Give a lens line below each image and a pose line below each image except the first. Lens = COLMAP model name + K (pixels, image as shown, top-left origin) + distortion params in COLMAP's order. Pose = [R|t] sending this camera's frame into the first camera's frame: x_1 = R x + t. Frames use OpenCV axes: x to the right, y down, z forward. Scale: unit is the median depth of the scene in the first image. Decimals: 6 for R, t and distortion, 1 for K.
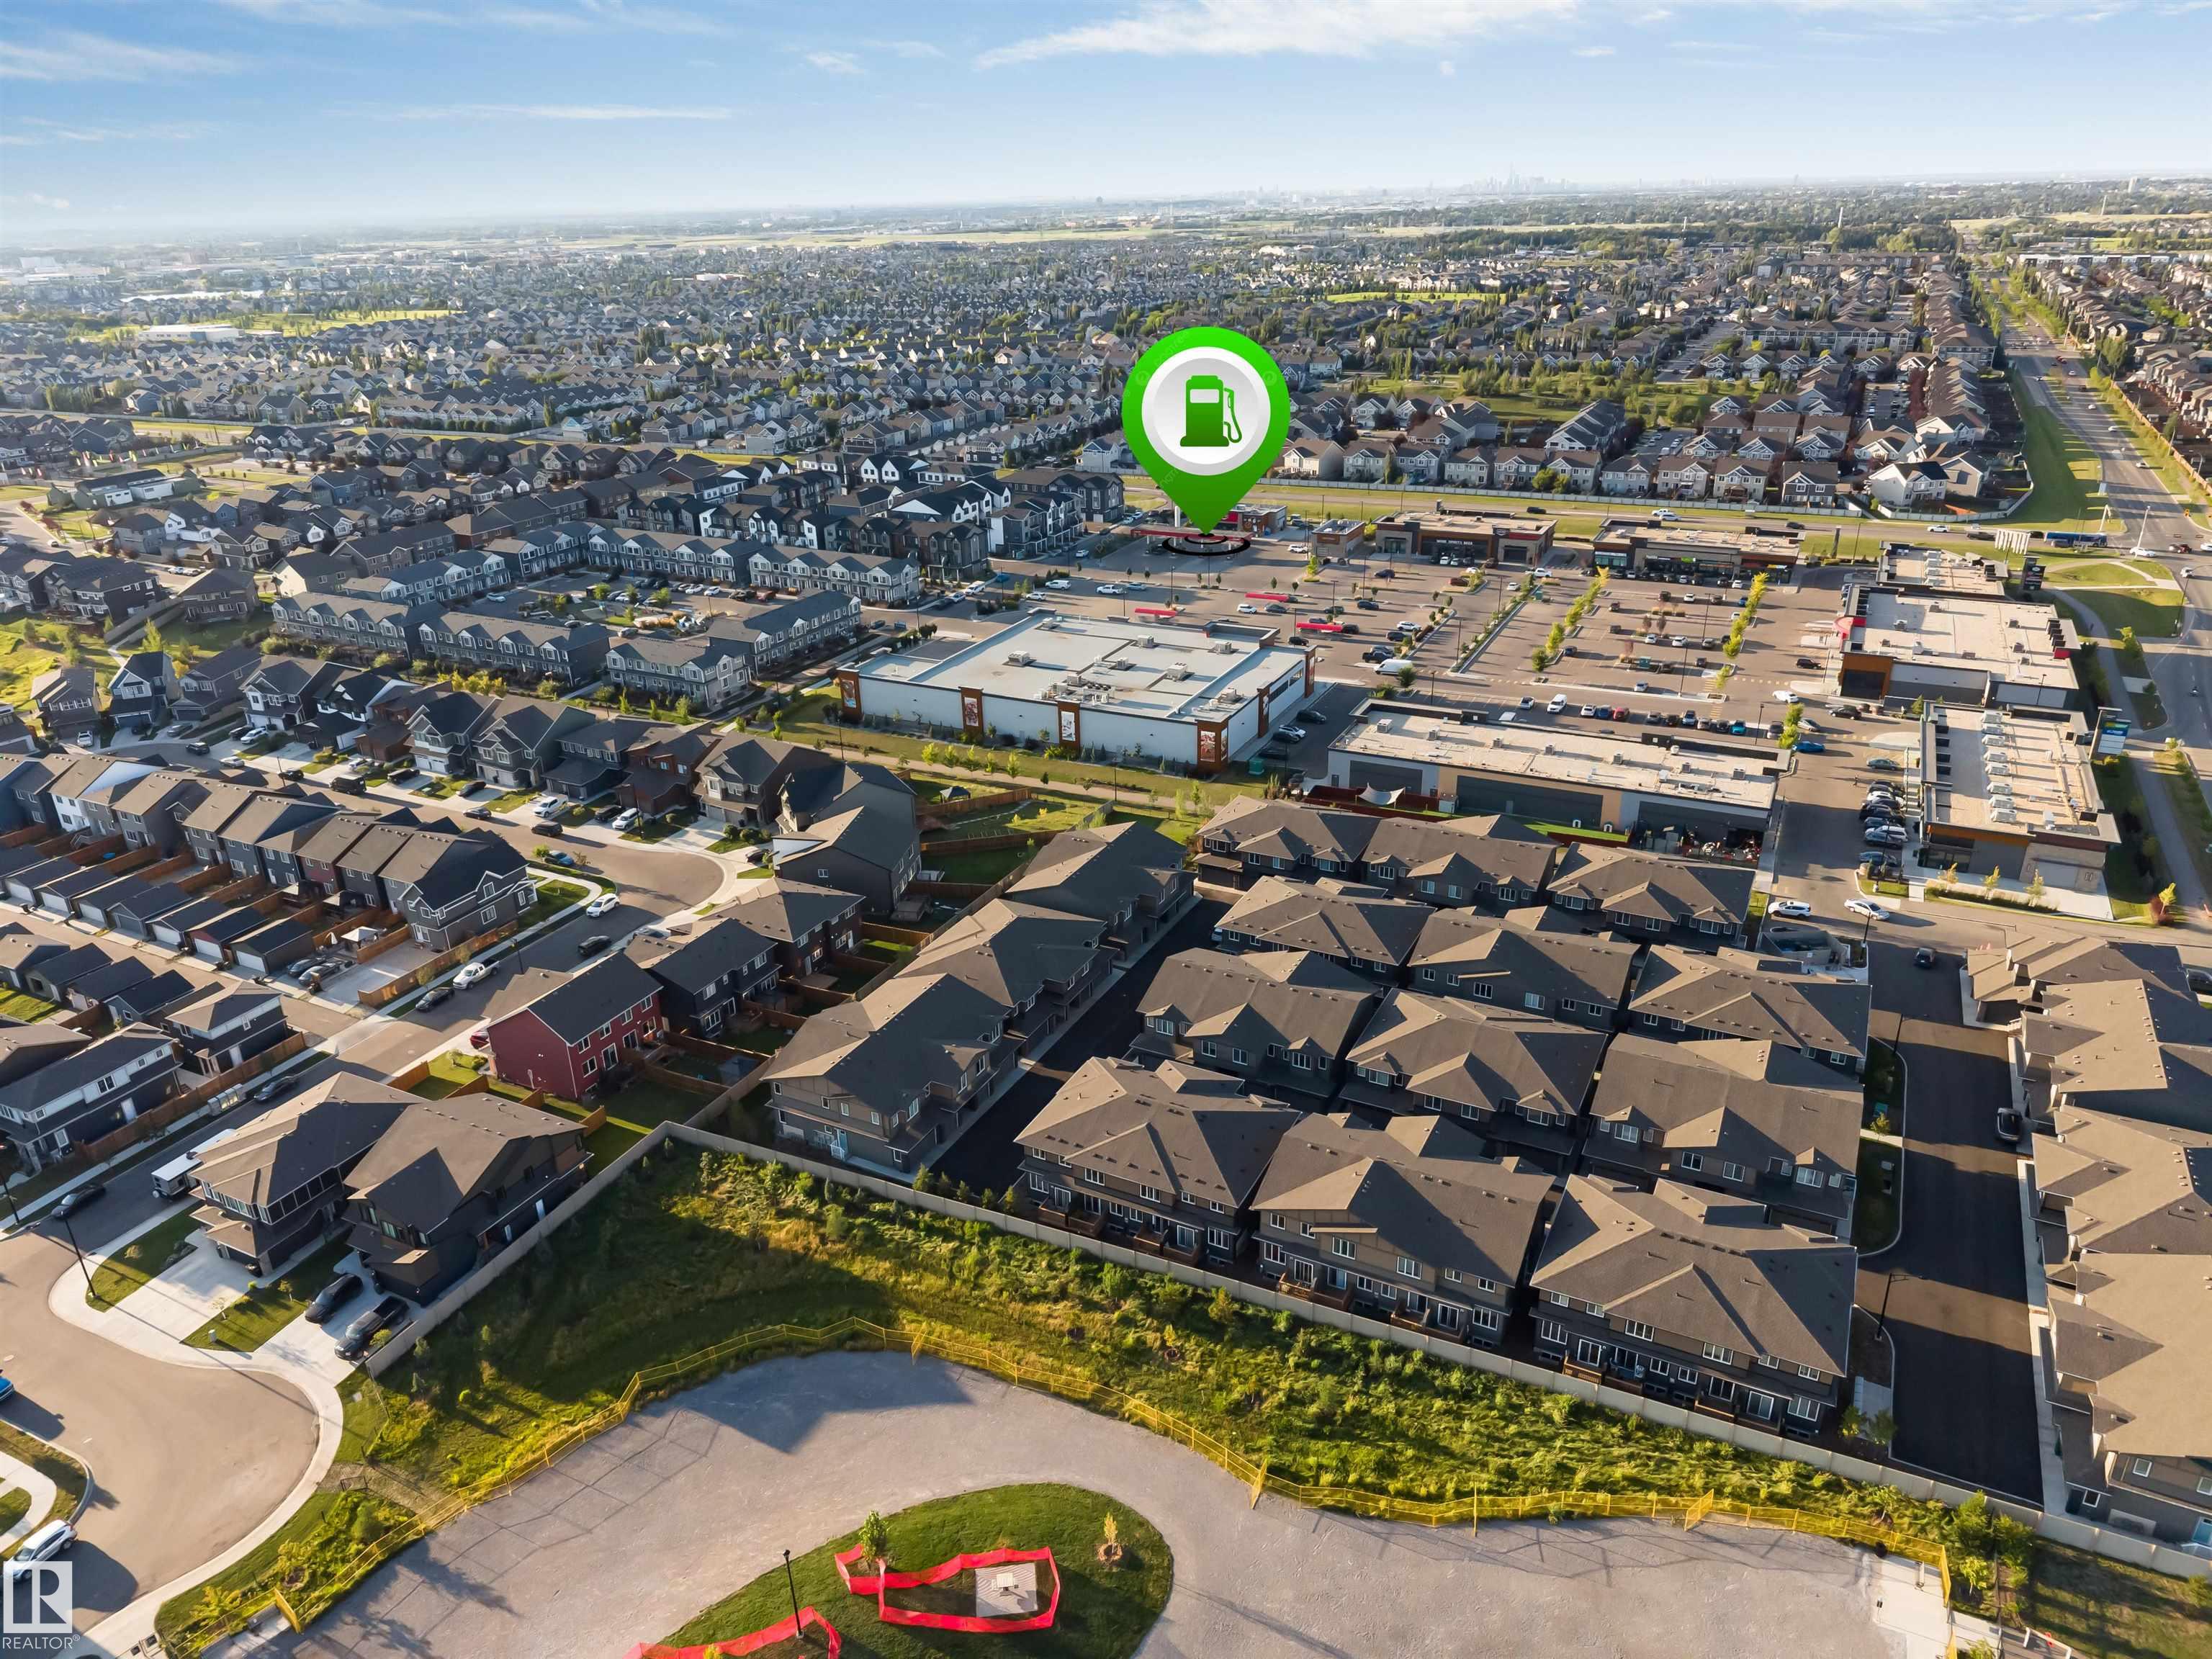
lens RADIAL K [[1482.1, 0, 1109.8], [0, 1482.1, 834.8], [0, 0, 1]] dist [0.012833, 0.000899]
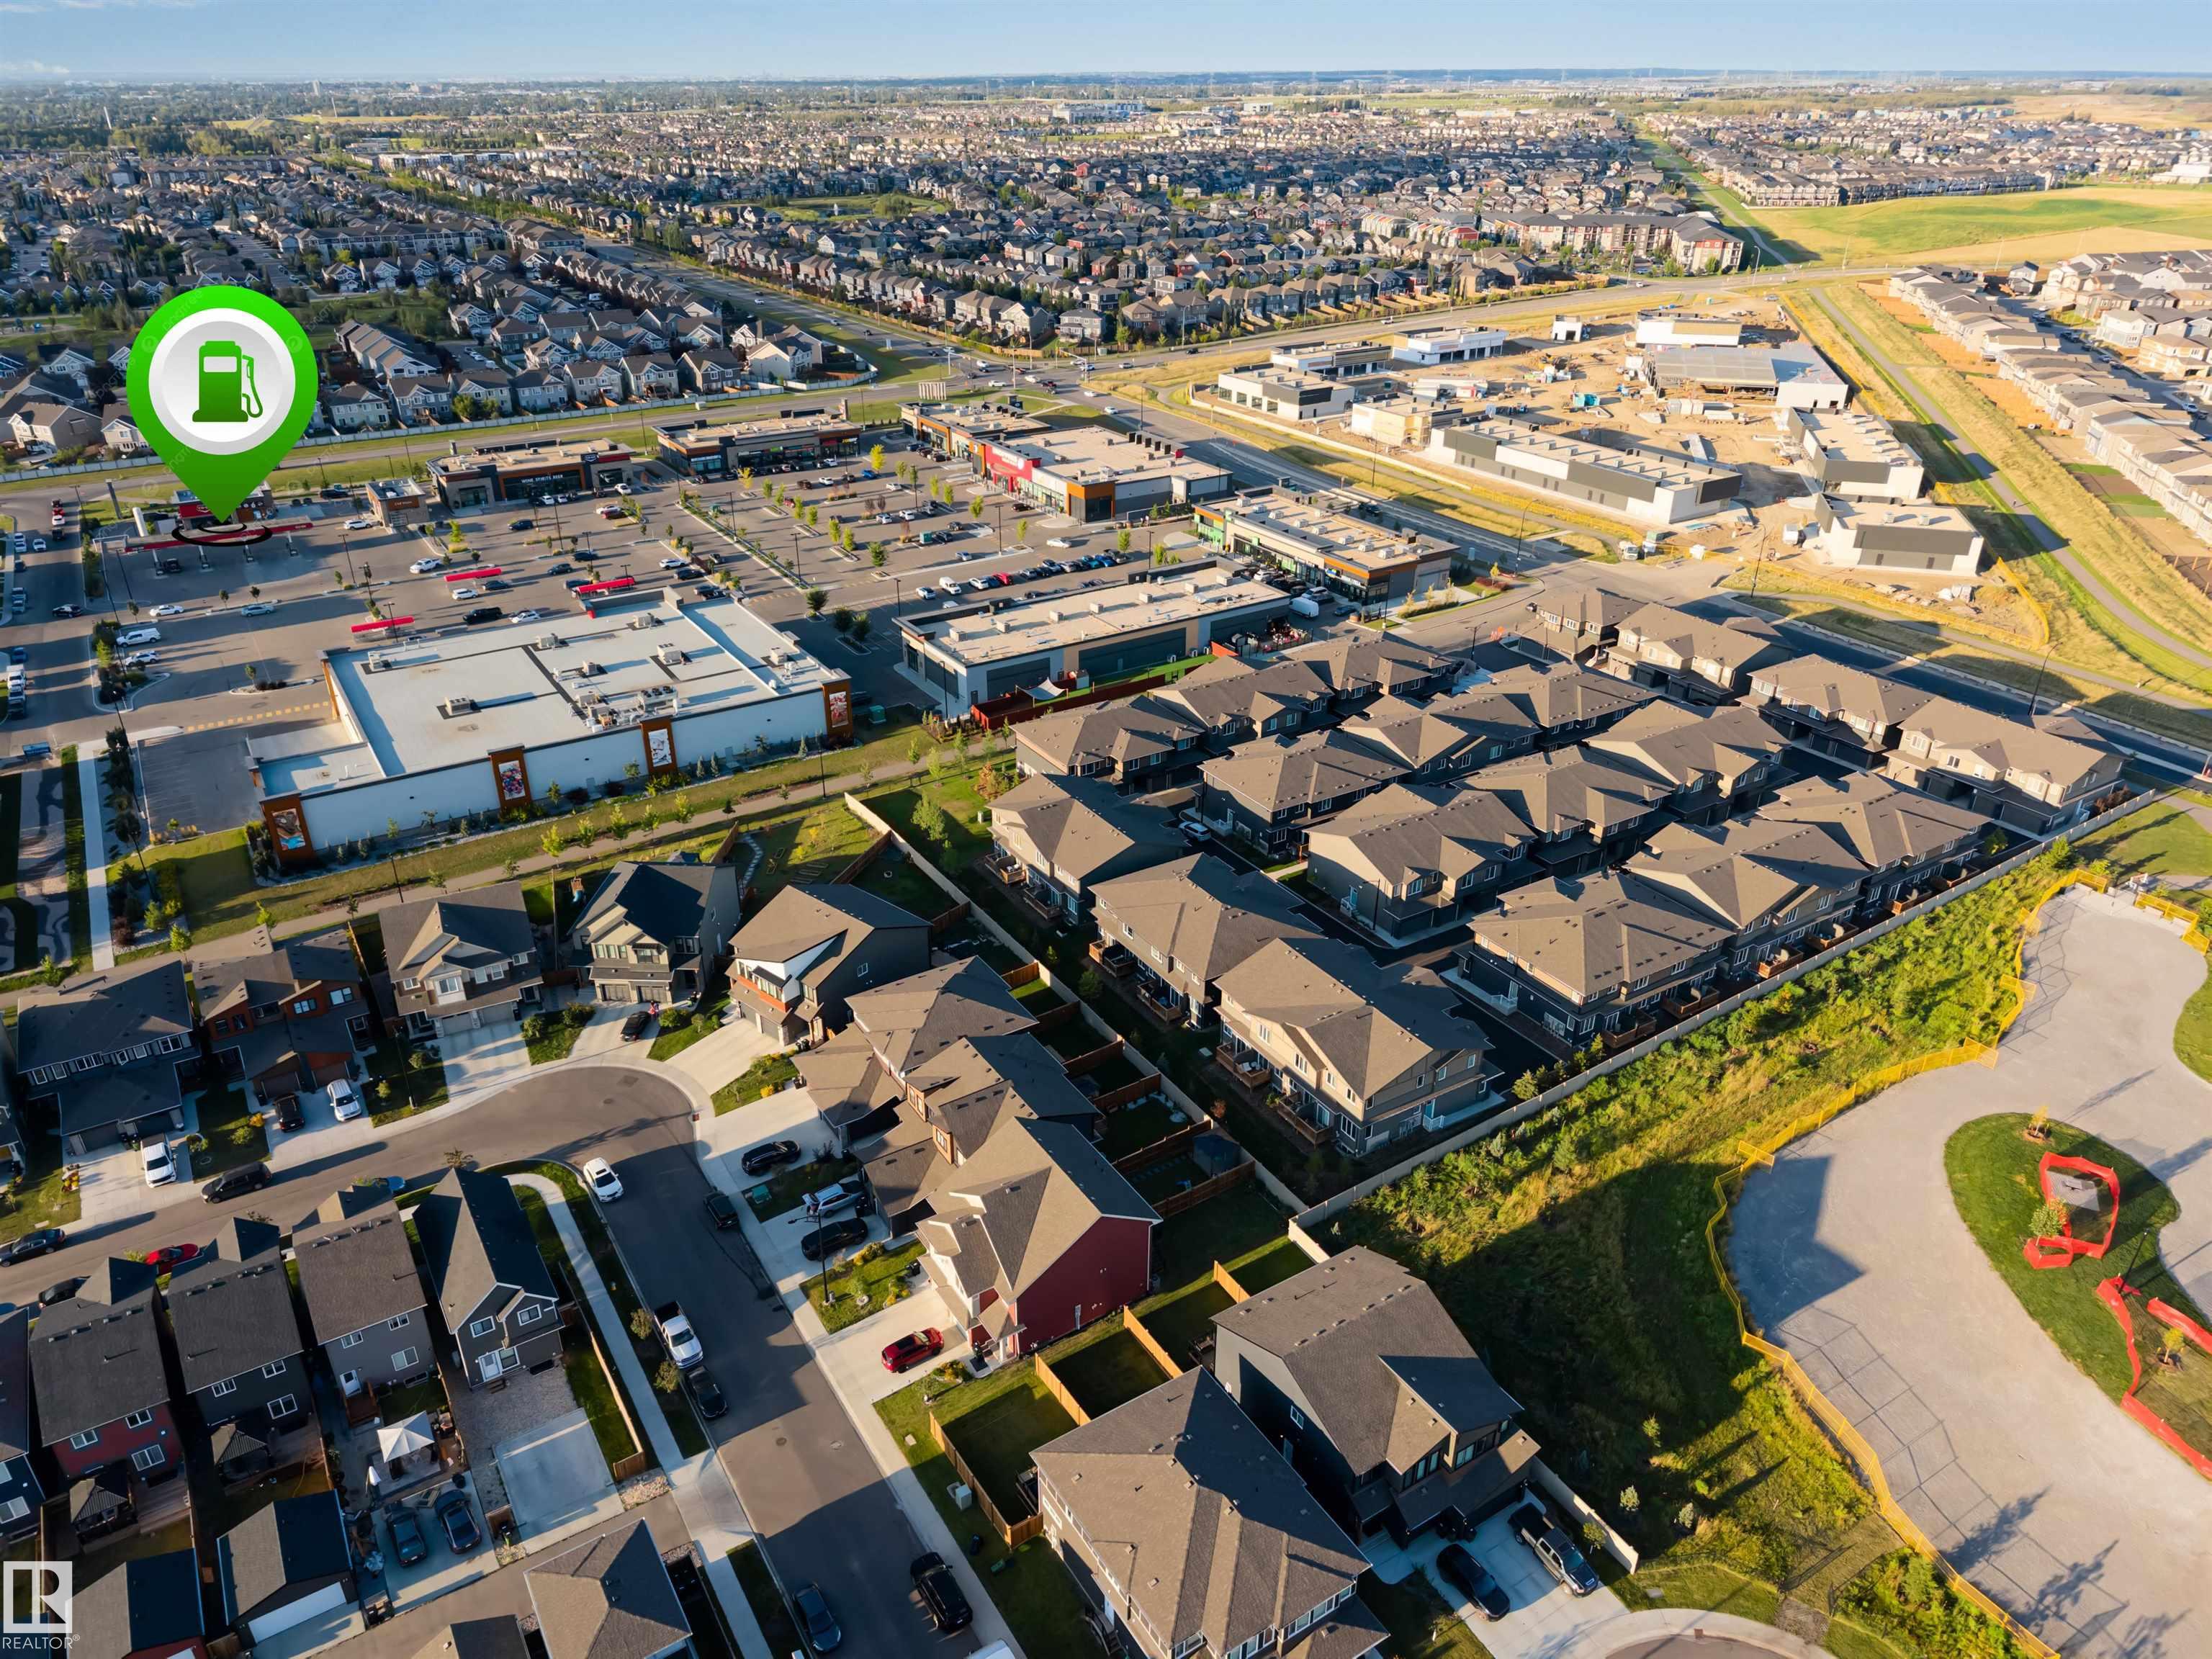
lens RADIAL K [[1482.1, 0, 1109.8], [0, 1482.1, 834.8], [0, 0, 1]] dist [0.012833, 0.000899]
pose [[0.503129, -0.367846, 0.782017, -0.572659], [0.324991, 0.919003, 0.223191, -0.136011], [-0.800776, 0.141855, 0.581924, 0.366144]]
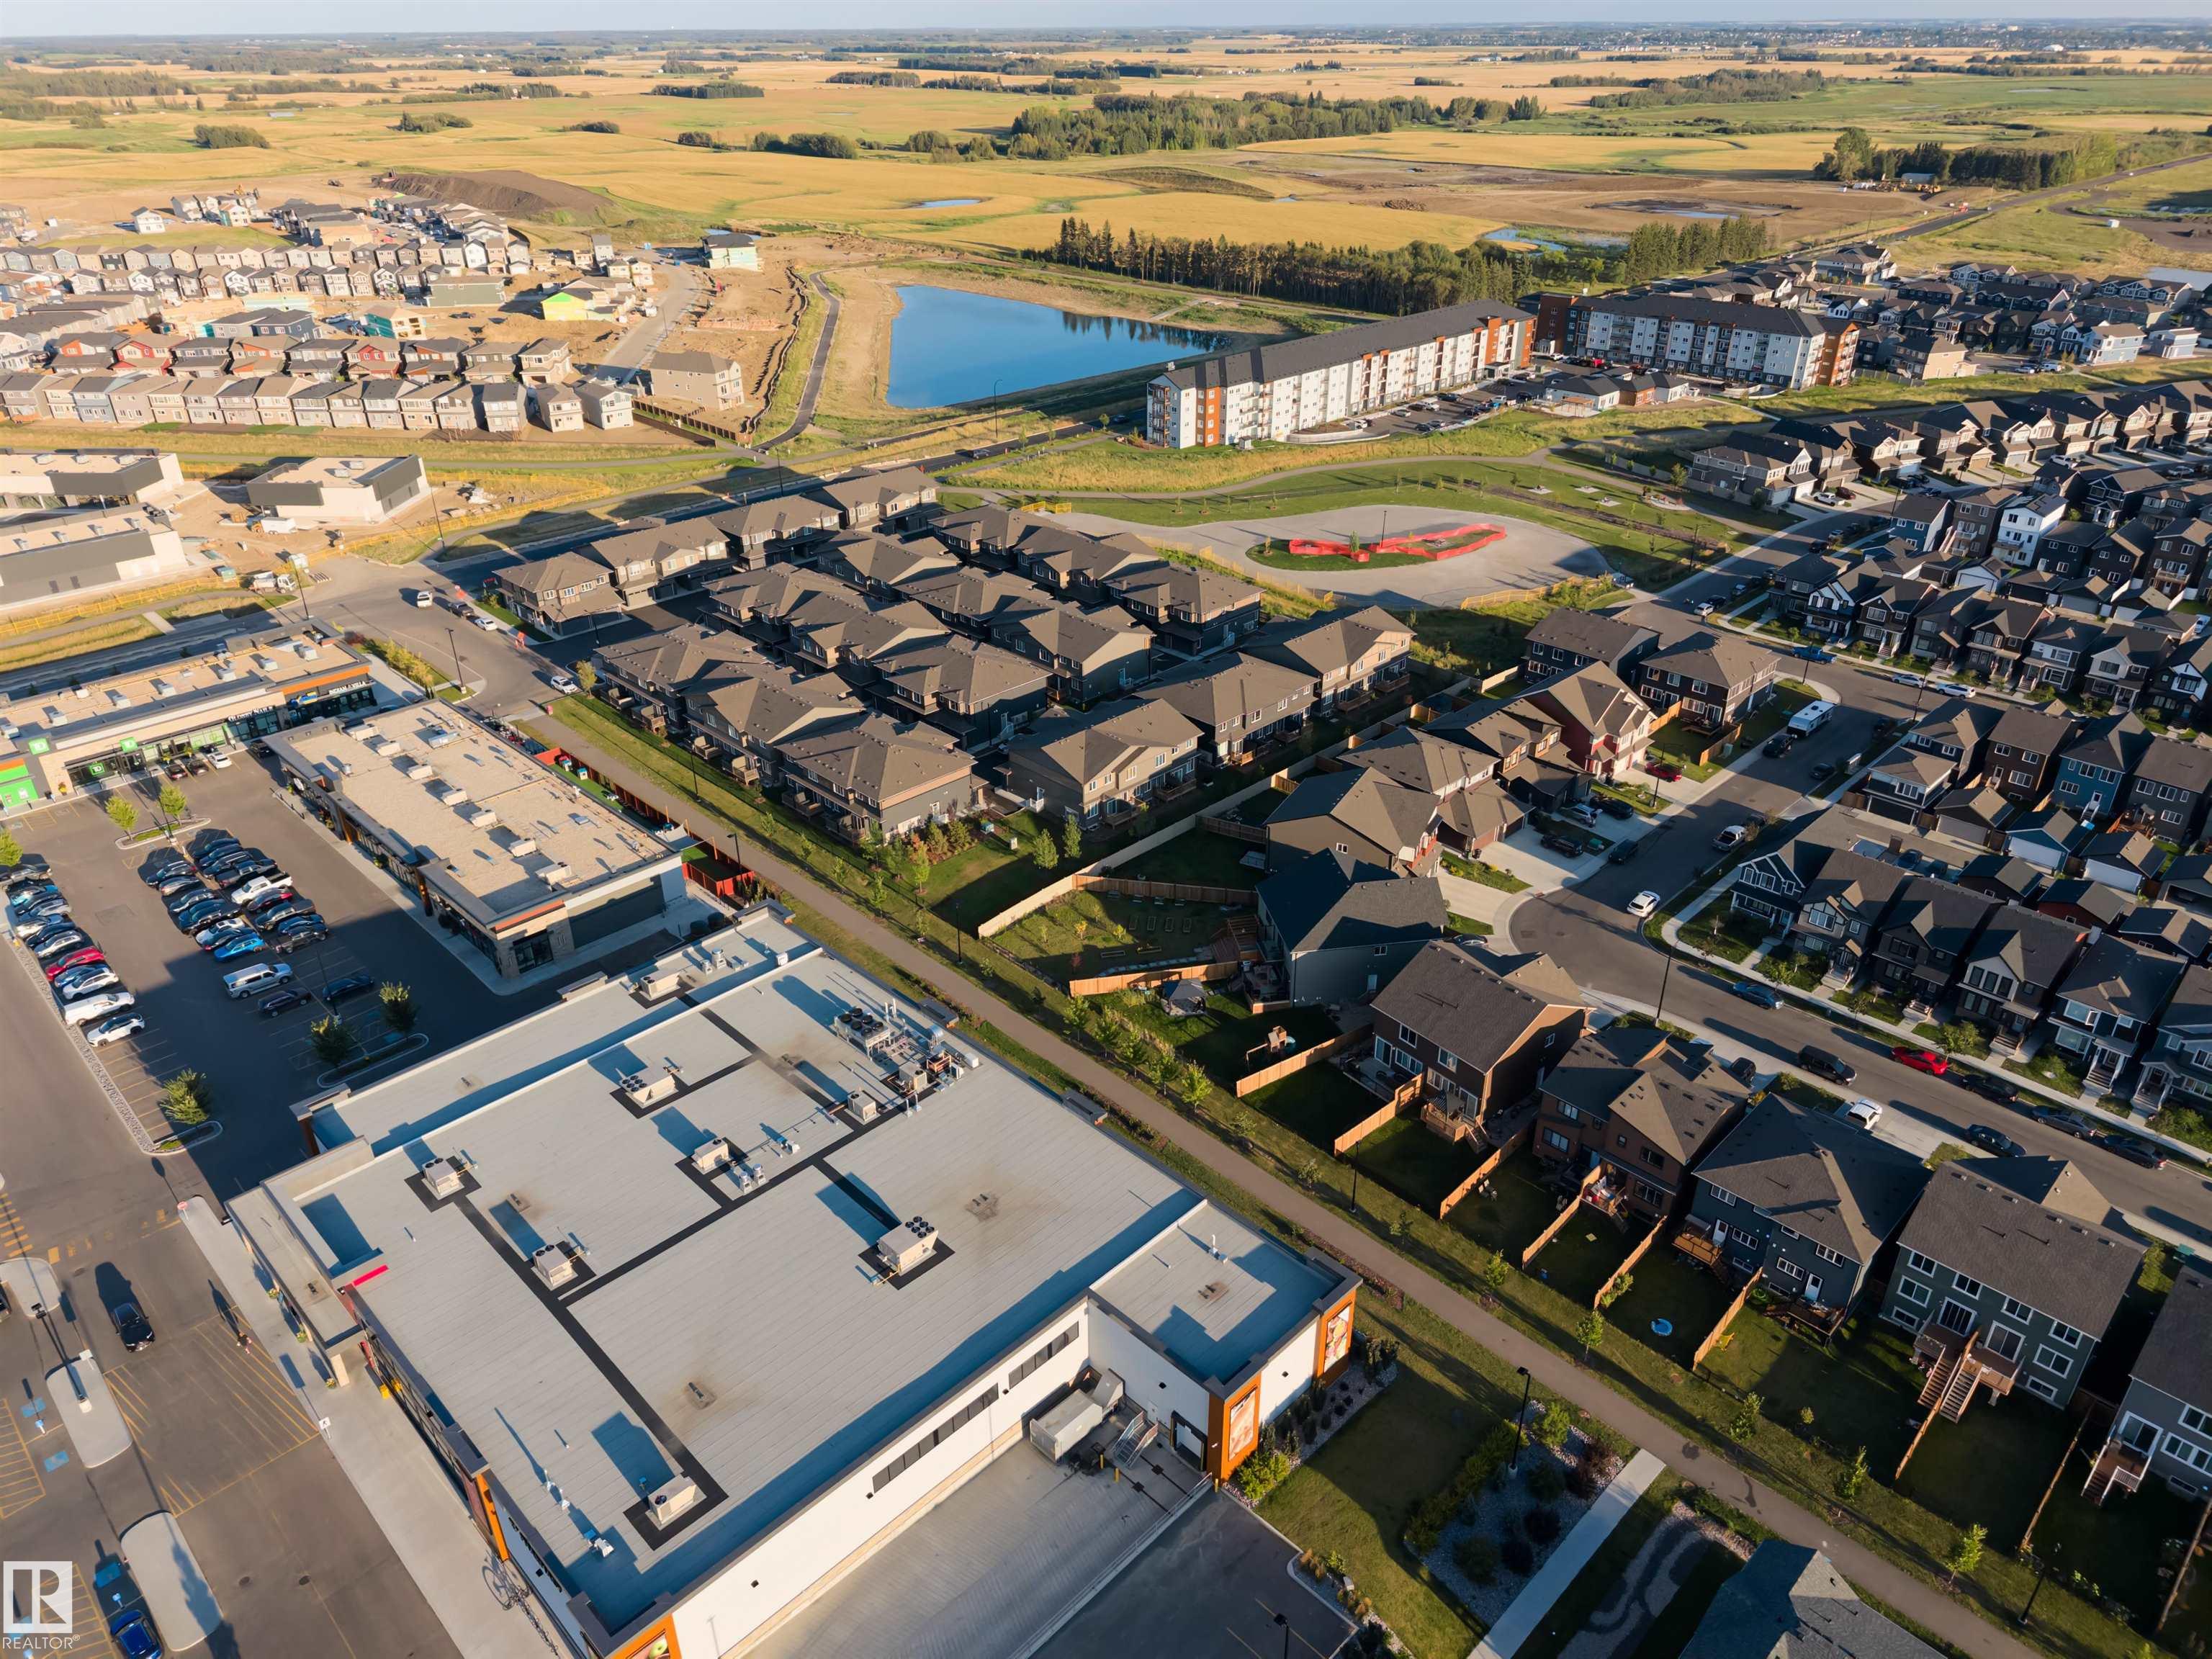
lens RADIAL K [[1482.1, 0, 1109.8], [0, 1482.1, 834.8], [0, 0, 1]] dist [0.012833, 0.000899]
pose [[-0.947994, -0.110098, 0.298640, -0.250779], [0.167769, 0.624501, 0.762793, -0.556598], [-0.270483, 0.773225, -0.573552, 1.301638]]
